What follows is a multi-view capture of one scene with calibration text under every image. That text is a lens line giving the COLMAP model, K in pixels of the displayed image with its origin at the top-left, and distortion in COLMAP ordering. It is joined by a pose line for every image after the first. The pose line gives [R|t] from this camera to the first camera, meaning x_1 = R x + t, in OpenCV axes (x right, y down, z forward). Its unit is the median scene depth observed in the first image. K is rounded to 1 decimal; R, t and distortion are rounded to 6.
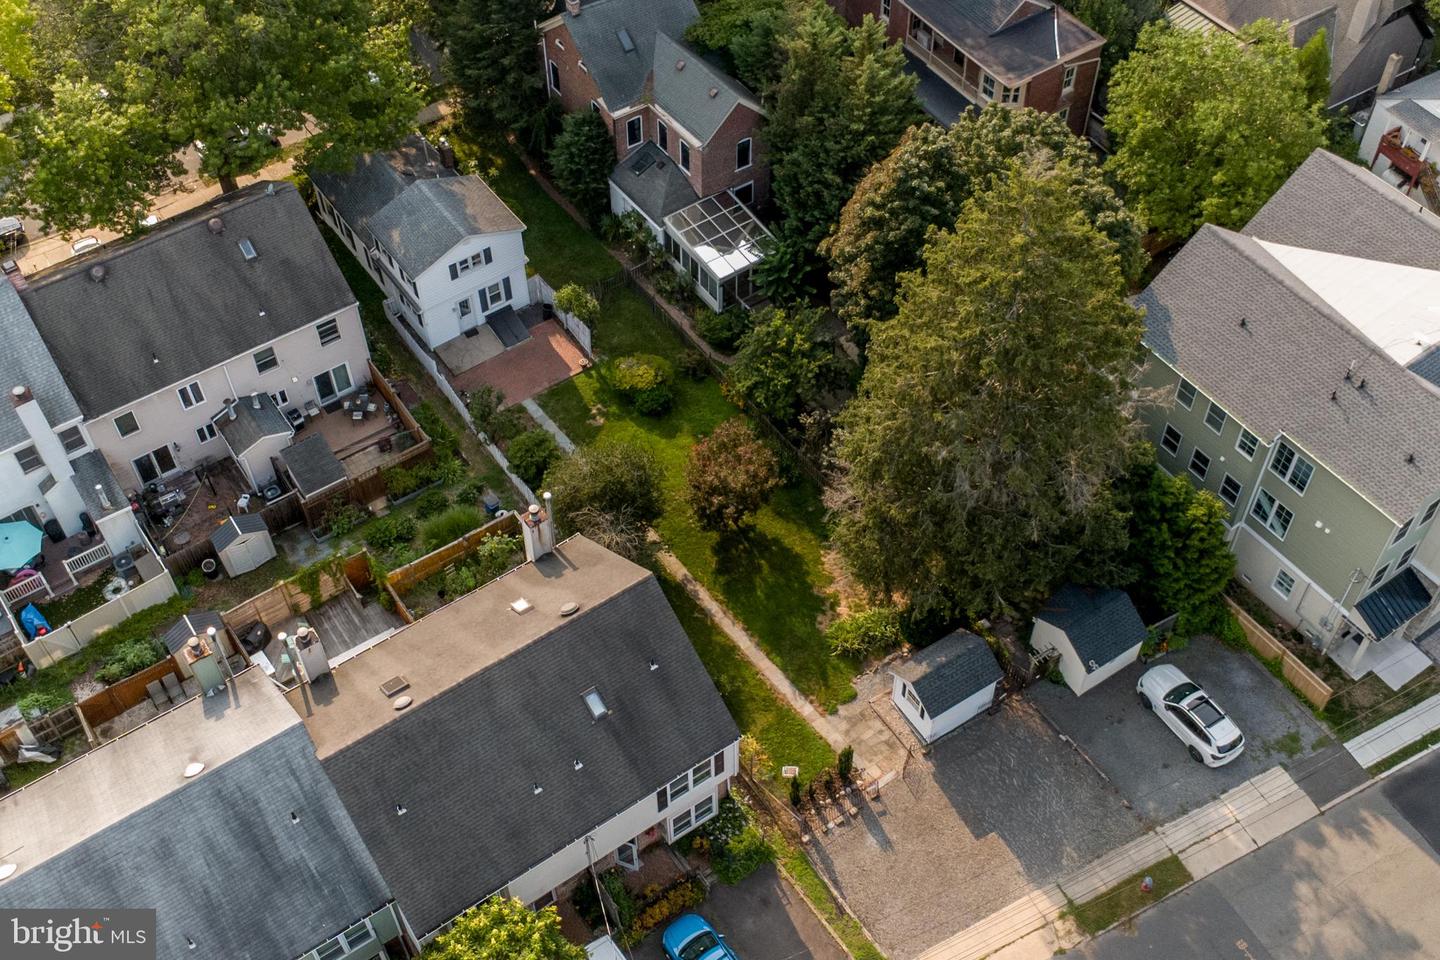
lens RADIAL K [[1533.5, 0, 721.6], [0, 1533.5, 478.3], [0, 0, 1]] dist [0.001950, 0.000000]
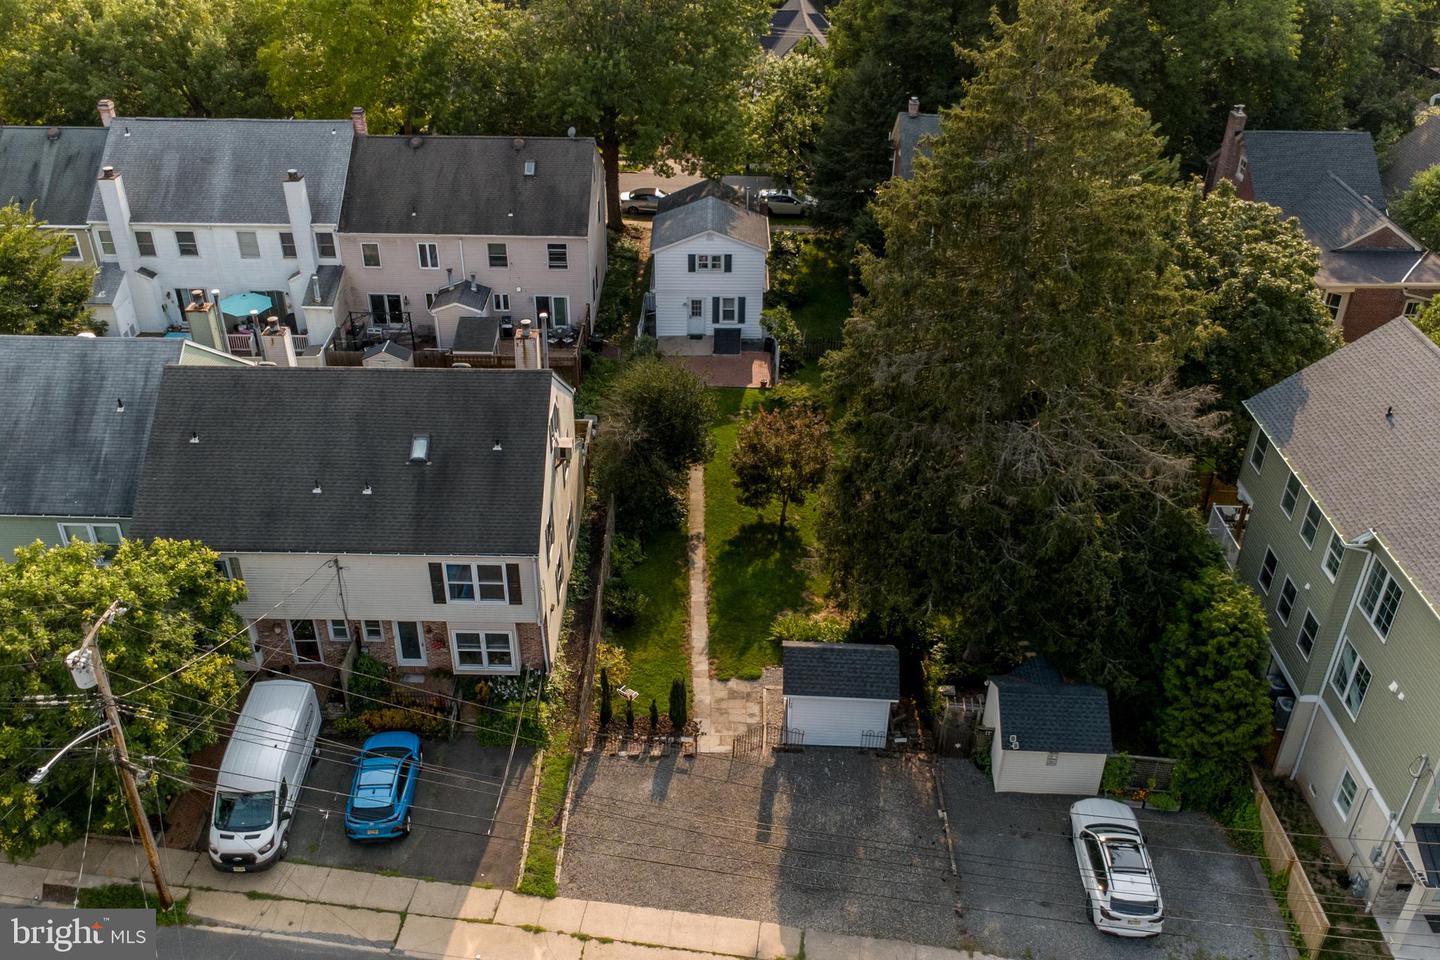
lens RADIAL K [[1248.3, 0, 693.9], [0, 1248.3, 514.1], [0, 0, 1]] dist [0.015010, -0.012157]
pose [[0.807696, 0.335457, -0.484867, 0.360306], [-0.462955, 0.870077, -0.169228, 0.193338], [0.365103, 0.361156, 0.858060, 0.347636]]
